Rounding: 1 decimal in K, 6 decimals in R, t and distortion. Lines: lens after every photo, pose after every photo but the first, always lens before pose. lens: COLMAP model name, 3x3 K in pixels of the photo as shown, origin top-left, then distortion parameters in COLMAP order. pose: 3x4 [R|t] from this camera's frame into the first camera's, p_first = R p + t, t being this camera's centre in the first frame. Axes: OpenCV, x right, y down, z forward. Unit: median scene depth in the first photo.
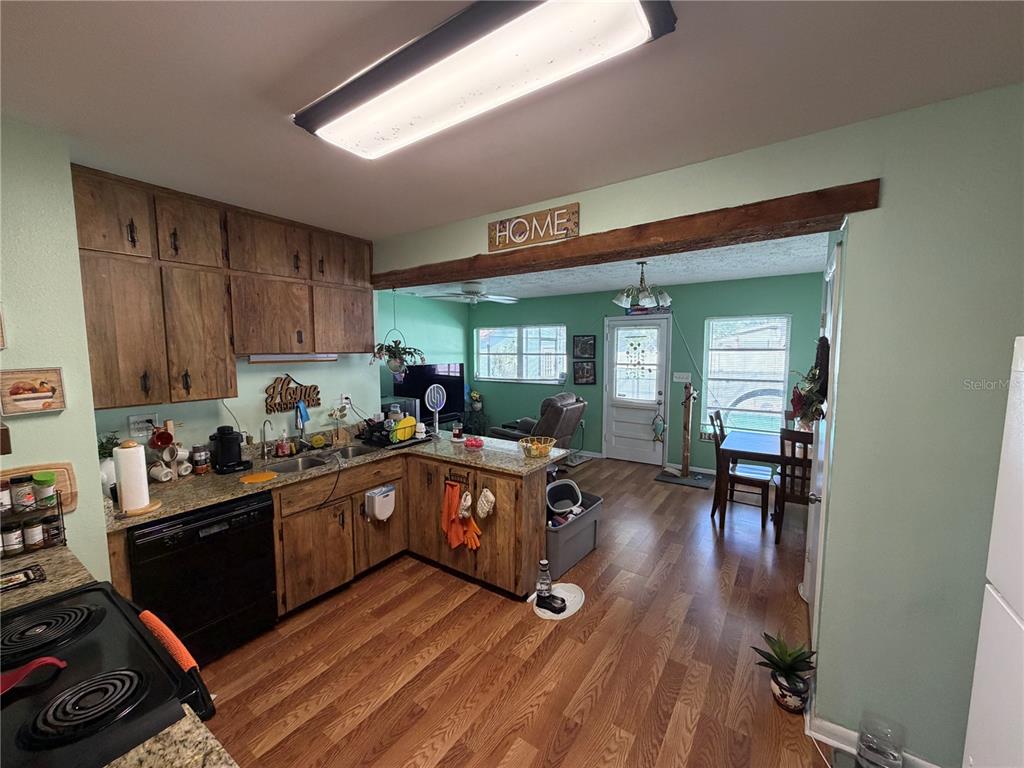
lens RADIAL K [[405.7, 0, 508.6], [0, 405.7, 385.3], [0, 0, 1]] dist [0.000243, 0.000119]
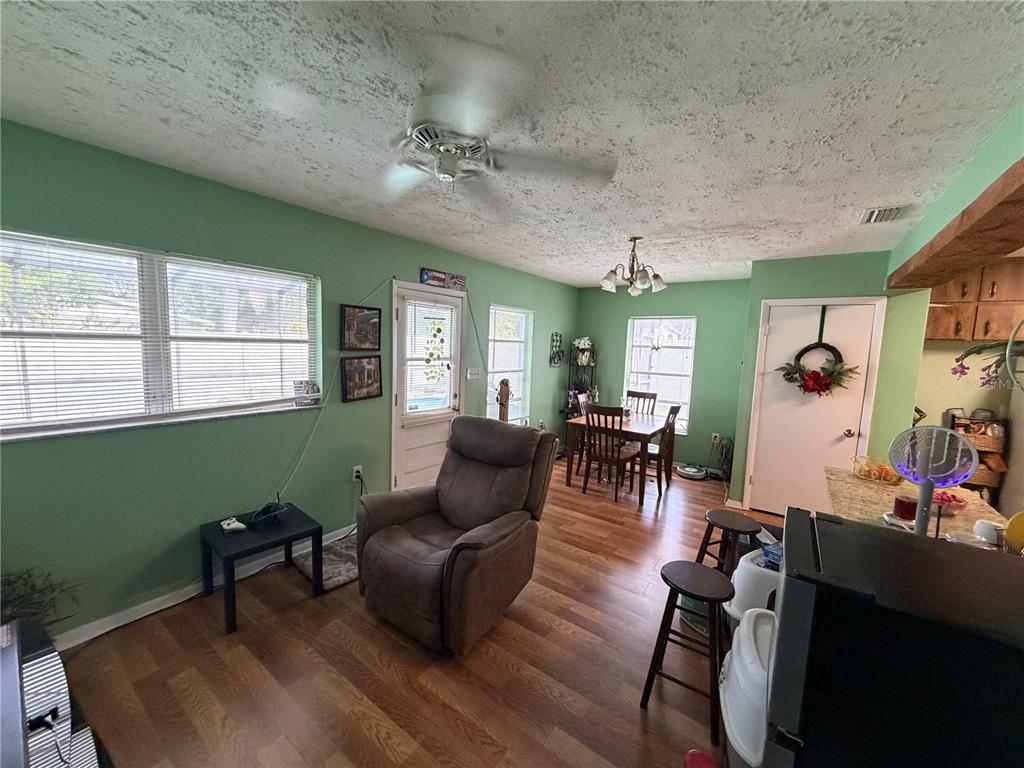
lens RADIAL K [[405.7, 0, 508.6], [0, 405.7, 385.3], [0, 0, 1]] dist [0.000243, 0.000119]
pose [[0.018011, -0.099188, 0.994906, -0.340139], [0.053698, 0.993727, 0.098099, -0.062879], [-0.998395, 0.051658, 0.023224, 0.800160]]
